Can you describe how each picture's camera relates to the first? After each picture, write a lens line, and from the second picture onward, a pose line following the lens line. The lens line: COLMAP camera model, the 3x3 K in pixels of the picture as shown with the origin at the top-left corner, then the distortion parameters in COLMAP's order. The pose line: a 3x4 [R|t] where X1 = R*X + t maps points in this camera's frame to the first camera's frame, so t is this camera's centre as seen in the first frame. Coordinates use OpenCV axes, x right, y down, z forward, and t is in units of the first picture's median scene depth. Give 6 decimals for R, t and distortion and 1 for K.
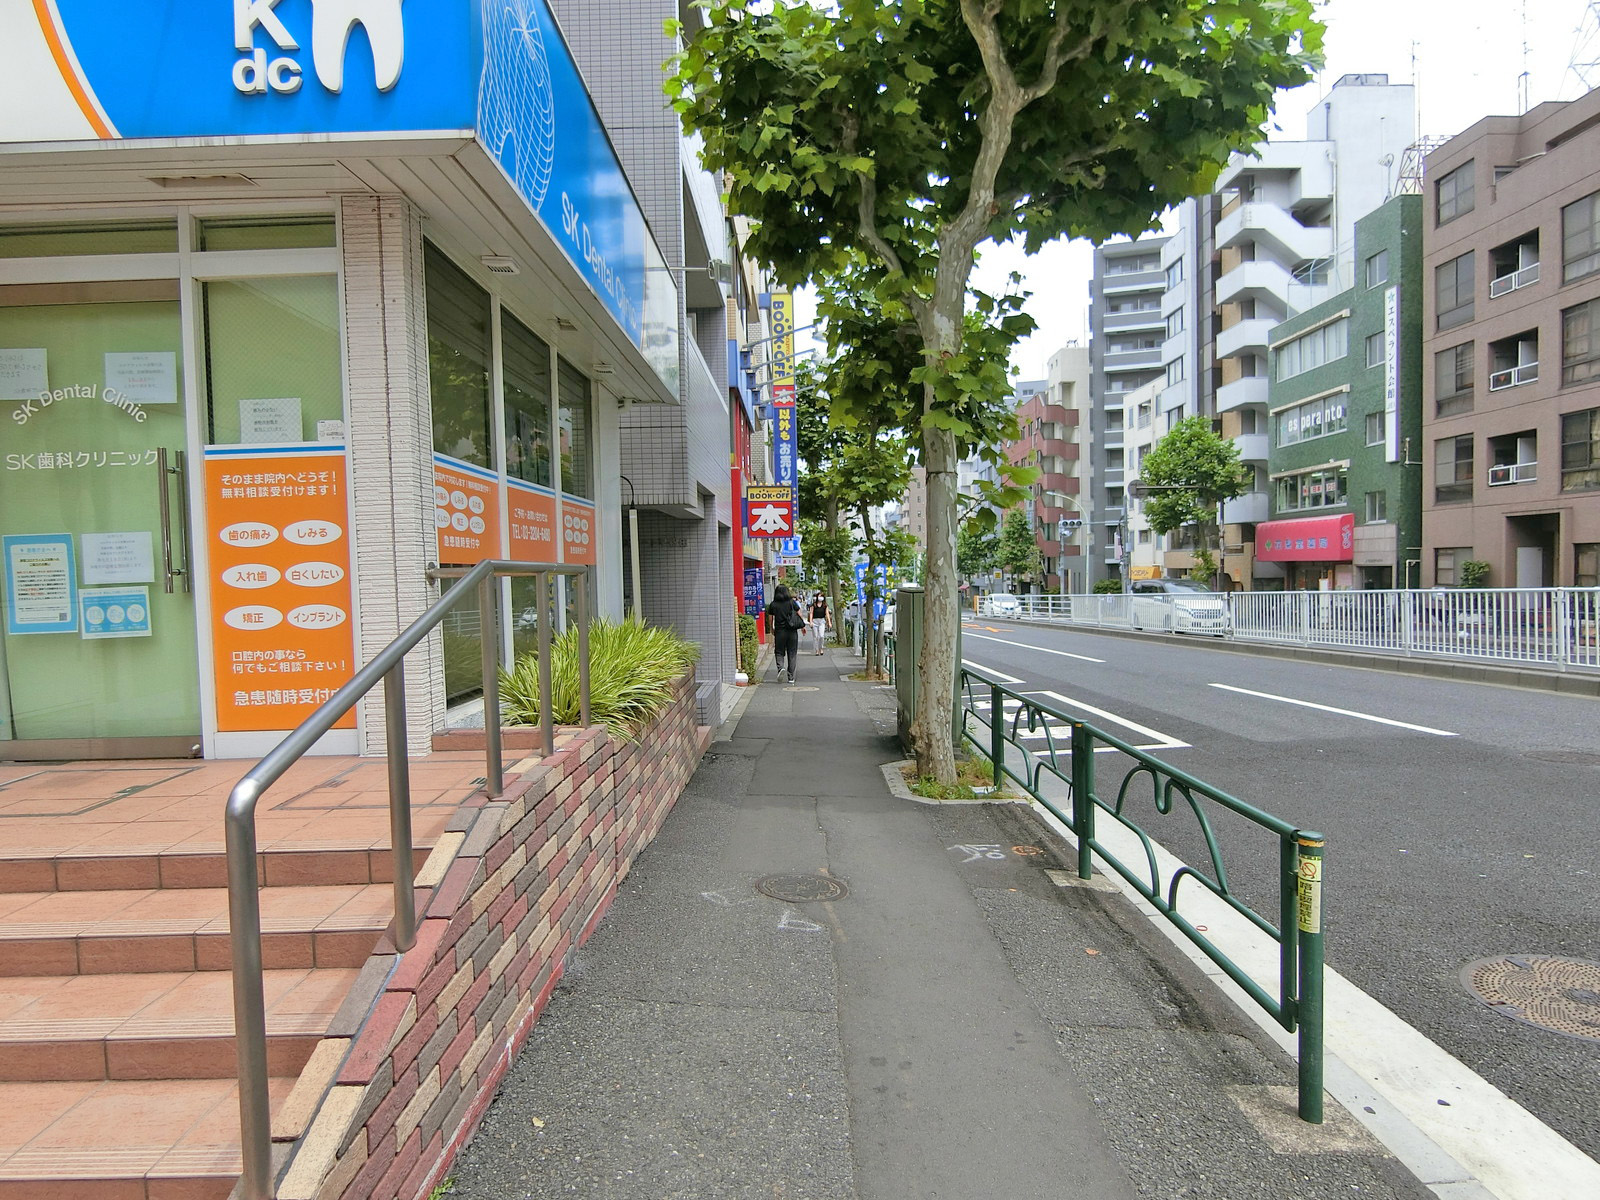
lens RADIAL K [[874.0, 0, 800.0], [0, 874.0, 600.0], [0, 0, 1]] dist [0.000709, -0.000307]
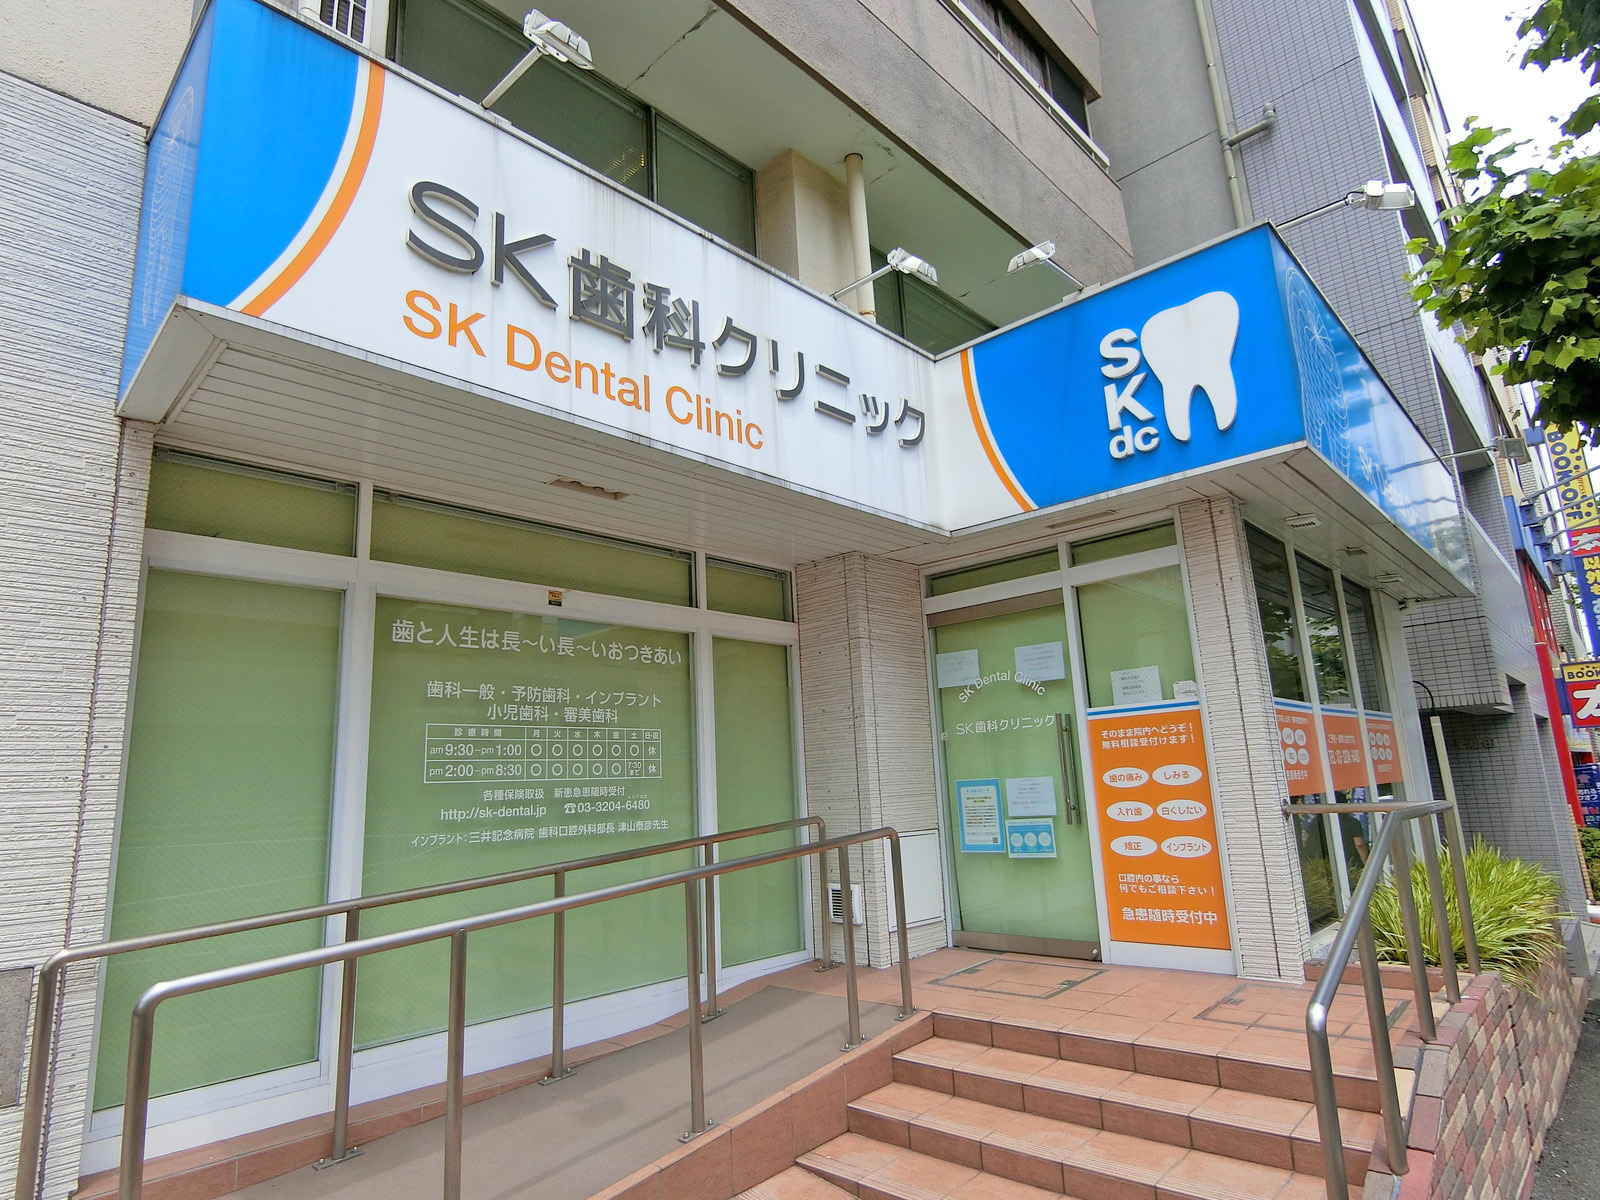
lens RADIAL K [[884.1, 0, 800.0], [0, 884.1, 600.0], [0, 0, 1]] dist [-0.025830, 0.001438]
pose [[0.723364, -0.152887, -0.673327, -0.079491], [0.001029, 0.975415, -0.220374, -0.045235], [0.690466, 0.158718, 0.705738, -0.250850]]
